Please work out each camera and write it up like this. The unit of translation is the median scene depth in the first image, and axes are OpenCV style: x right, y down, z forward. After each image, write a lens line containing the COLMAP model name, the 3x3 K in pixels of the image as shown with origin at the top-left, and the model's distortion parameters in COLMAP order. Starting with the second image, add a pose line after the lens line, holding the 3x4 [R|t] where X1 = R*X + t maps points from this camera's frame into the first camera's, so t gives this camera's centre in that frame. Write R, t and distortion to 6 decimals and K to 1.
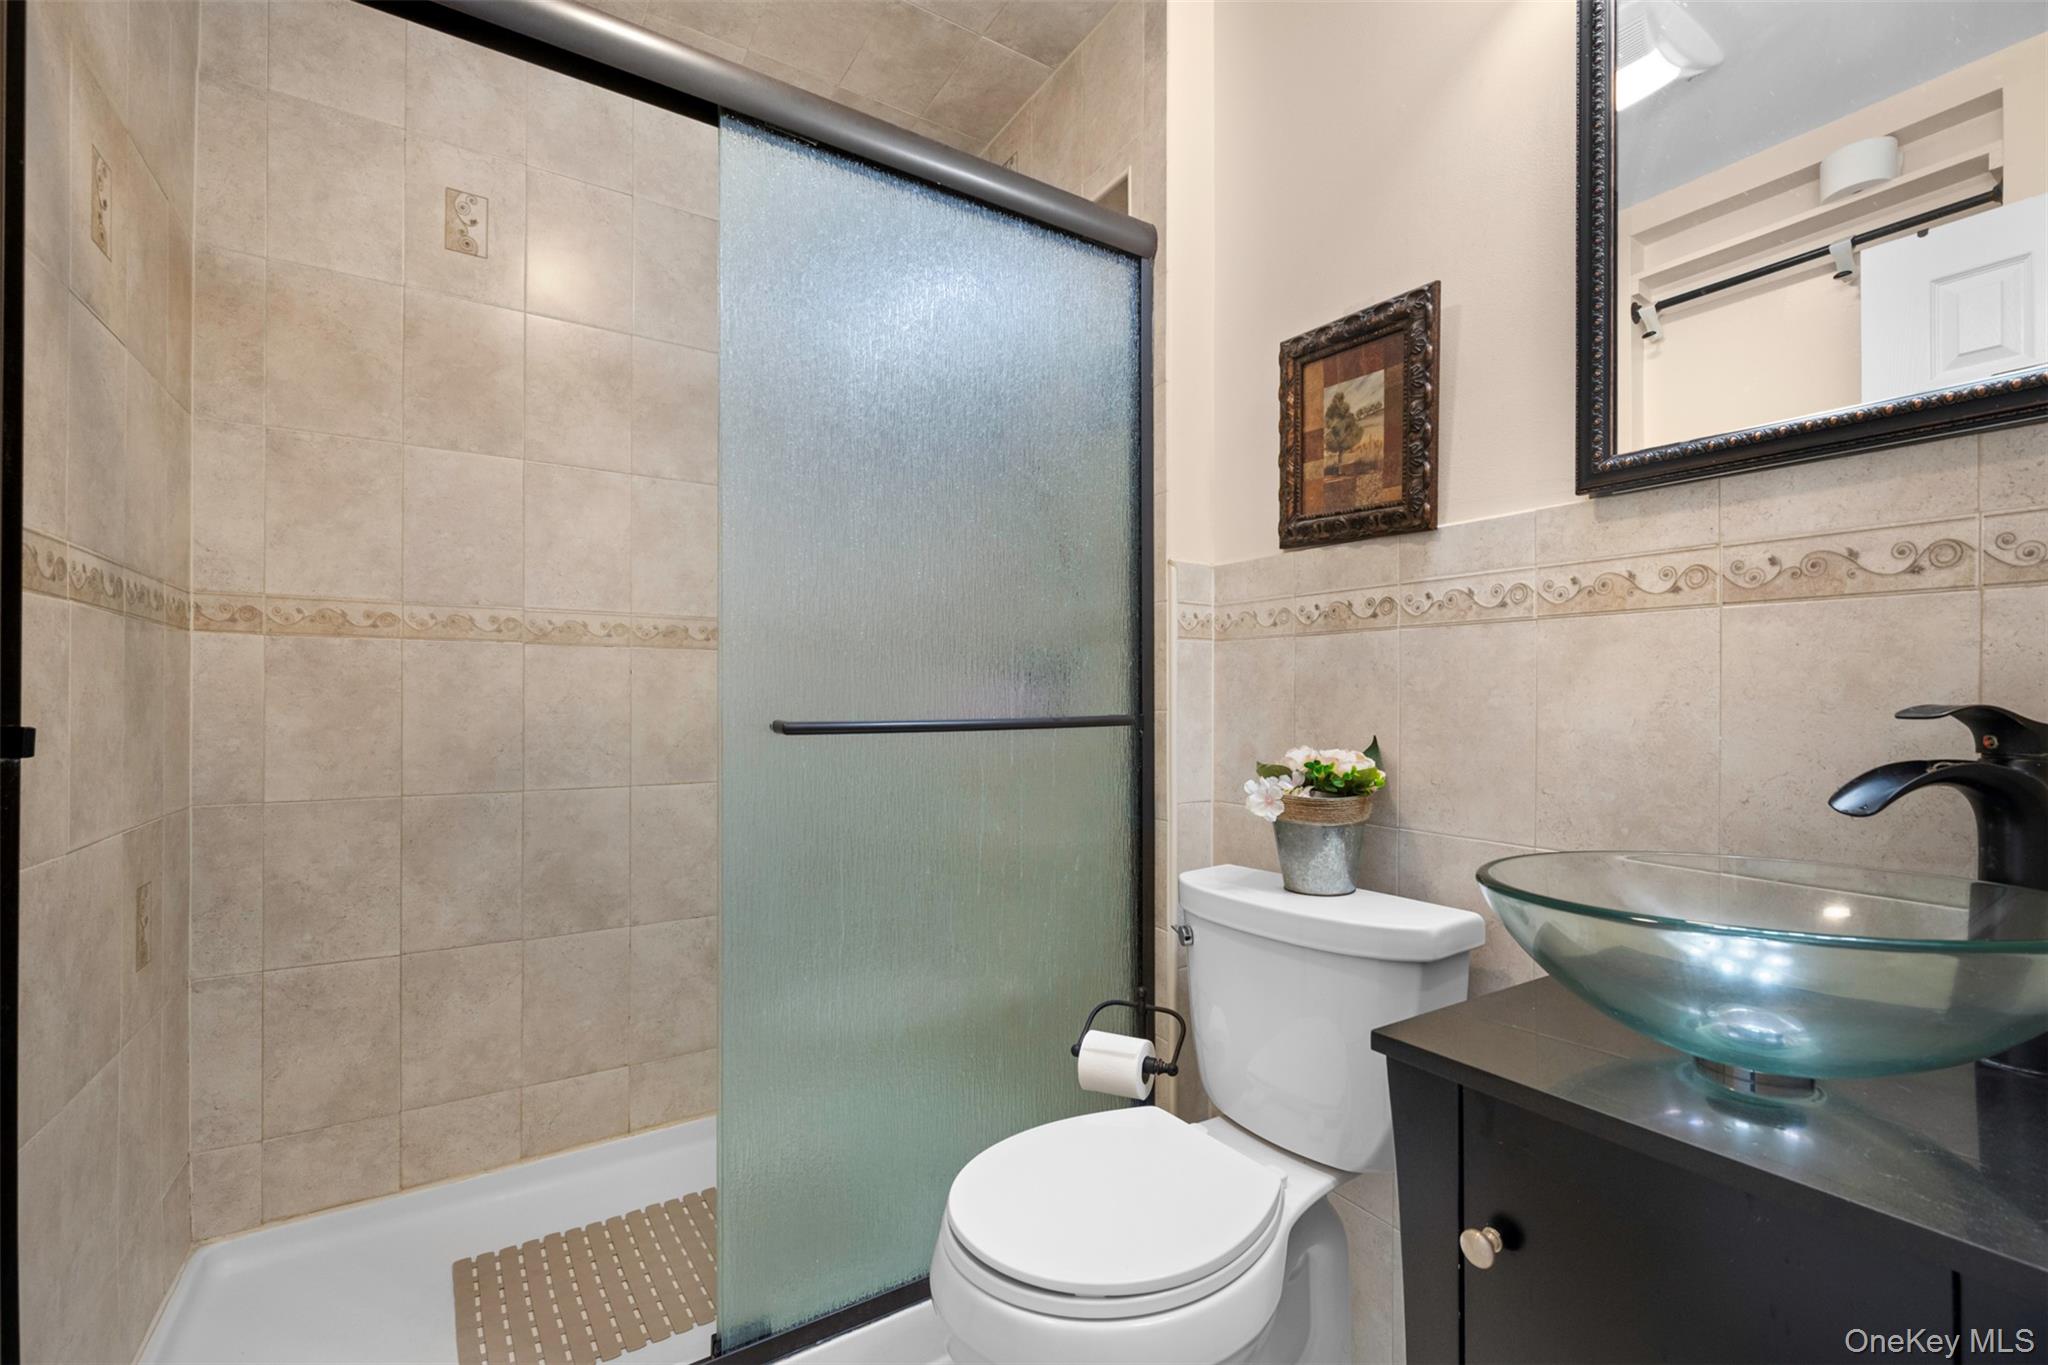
lens RADIAL K [[881.2, 0, 1021.3], [0, 881.2, 706.4], [0, 0, 1]] dist [-0.001097, -0.000074]
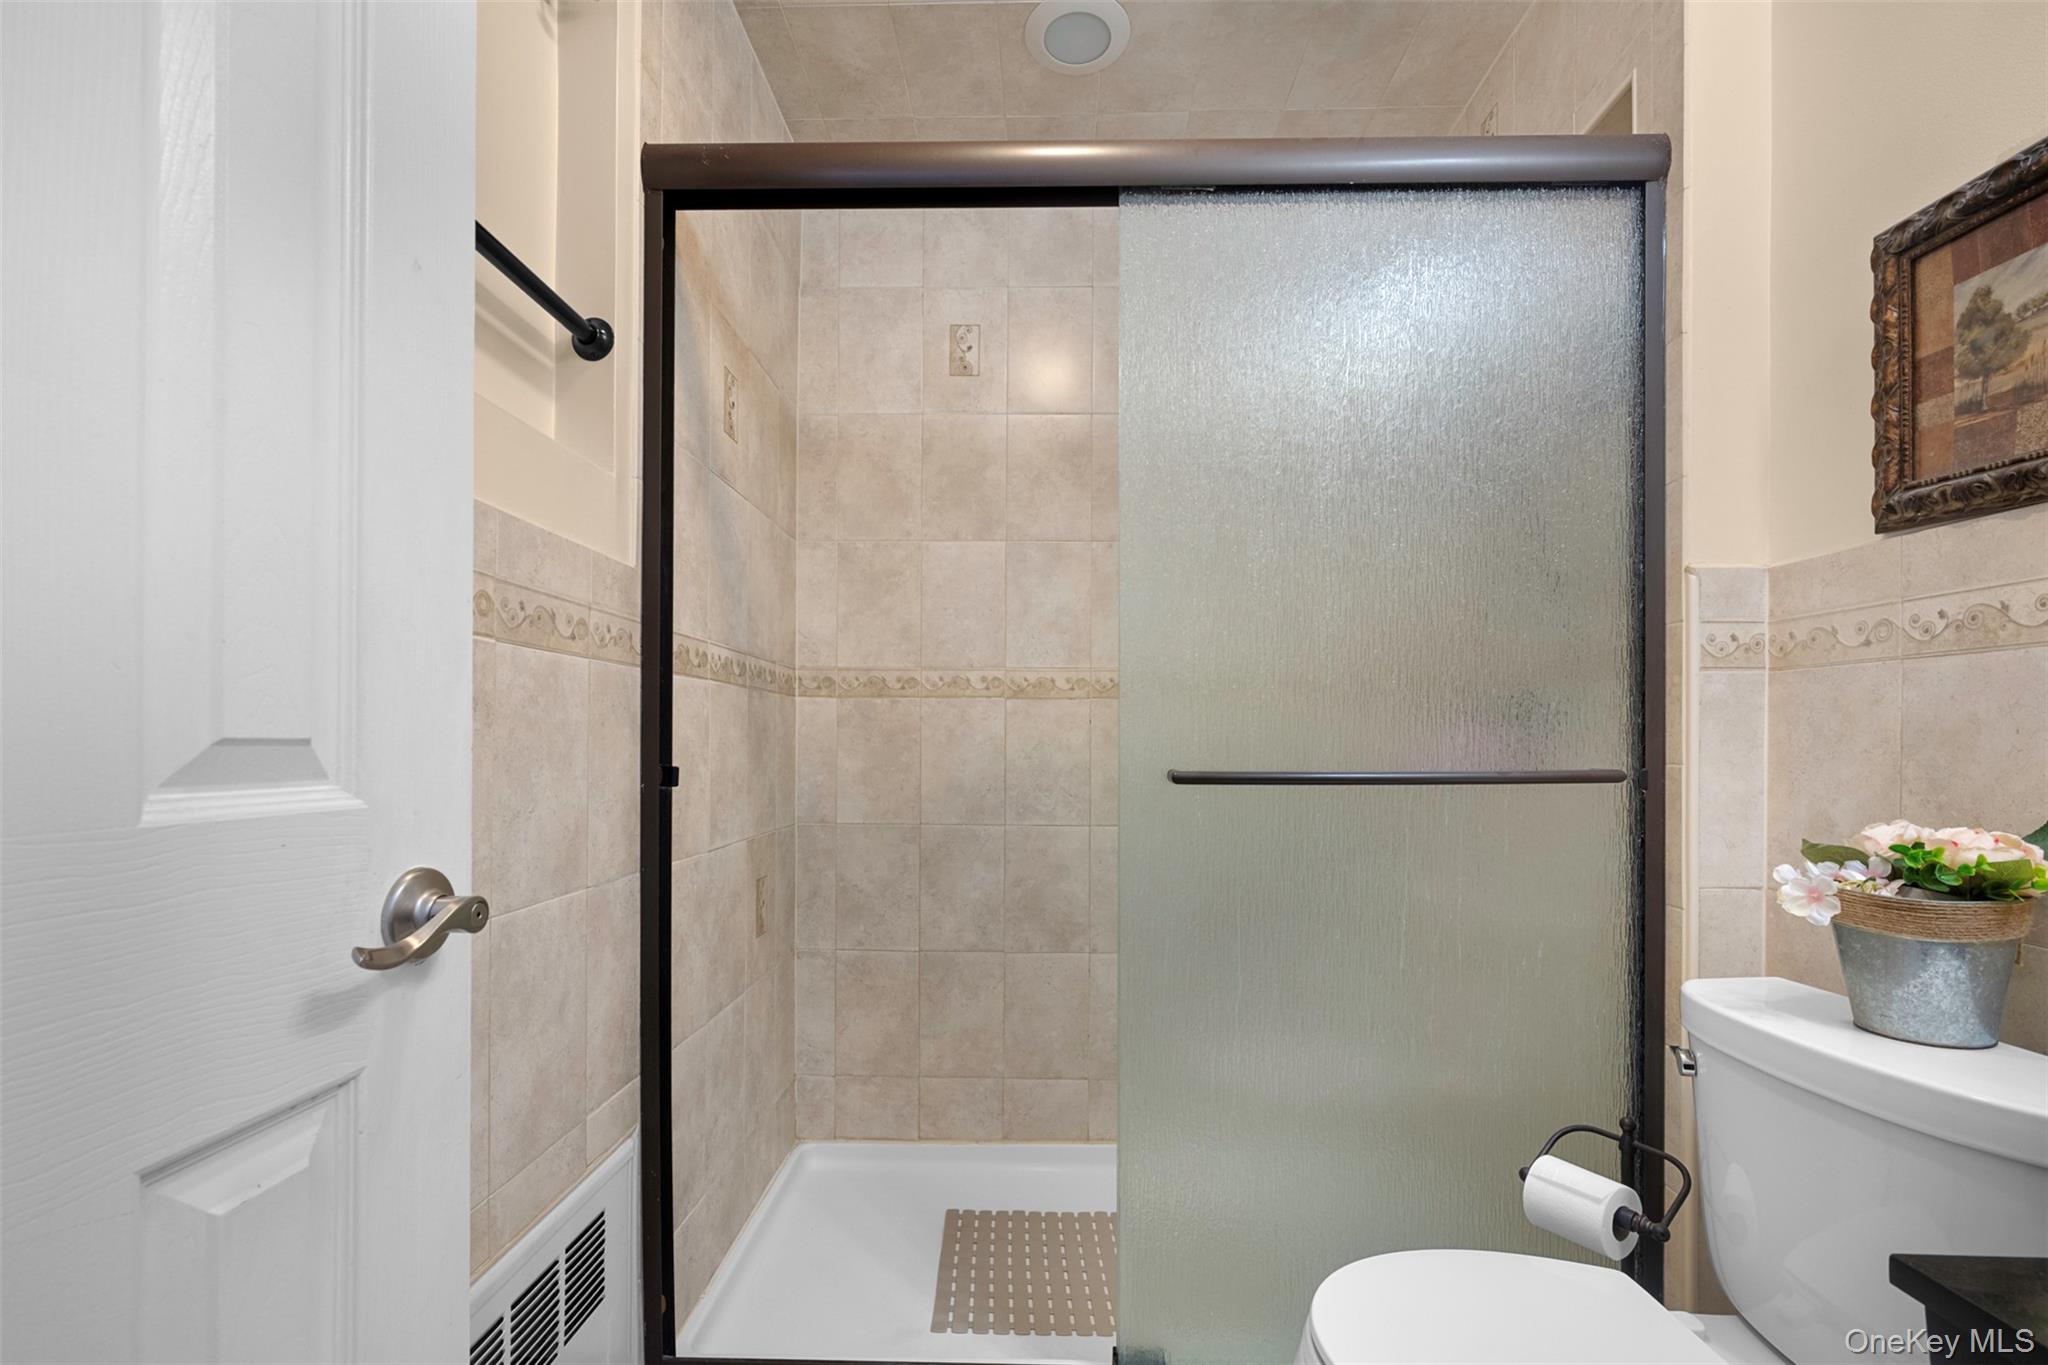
lens RADIAL K [[891.4, 0, 1024.5], [0, 891.4, 752.1], [0, 0, 1]] dist [-0.000263, -0.000507]
pose [[0.826690, 0.006993, -0.562615, 0.135419], [-0.005521, 0.999975, 0.004317, -0.006557], [0.562631, -0.000462, 0.826708, 0.042881]]
